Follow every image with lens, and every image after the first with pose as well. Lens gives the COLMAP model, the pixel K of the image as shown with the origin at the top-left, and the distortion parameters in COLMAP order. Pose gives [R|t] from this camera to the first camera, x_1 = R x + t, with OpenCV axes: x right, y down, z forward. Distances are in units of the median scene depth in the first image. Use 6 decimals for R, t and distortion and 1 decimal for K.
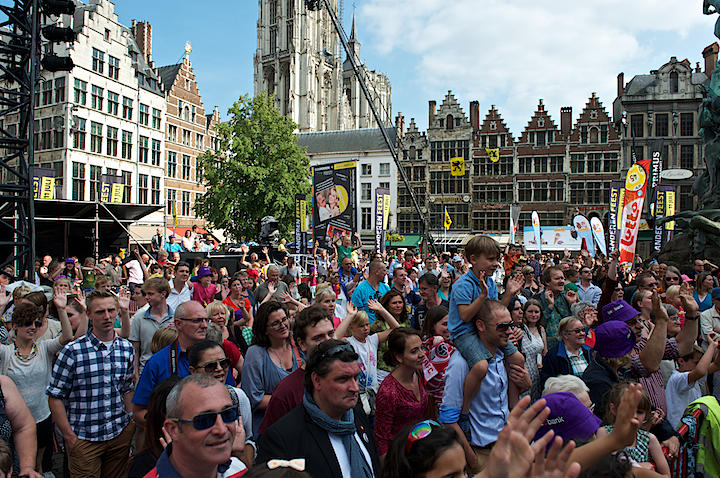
lens RADIAL K [[489.3, 0, 360.0], [0, 489.3, 239.0], [0, 0, 1]] dist [-0.044776, -0.003253]
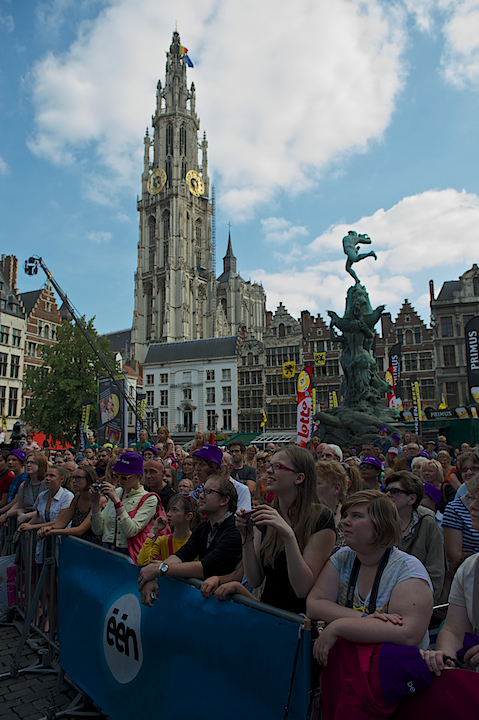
lens RADIAL K [[489.3, 0, 239.5], [0, 489.3, 360.0], [0, 0, 1]] dist [-0.044776, -0.003253]
pose [[0.997934, -0.033638, -0.054735, 0.149015], [0.024191, 0.986011, -0.164914, 0.006666], [0.059517, 0.163249, 0.984788, -0.083802]]
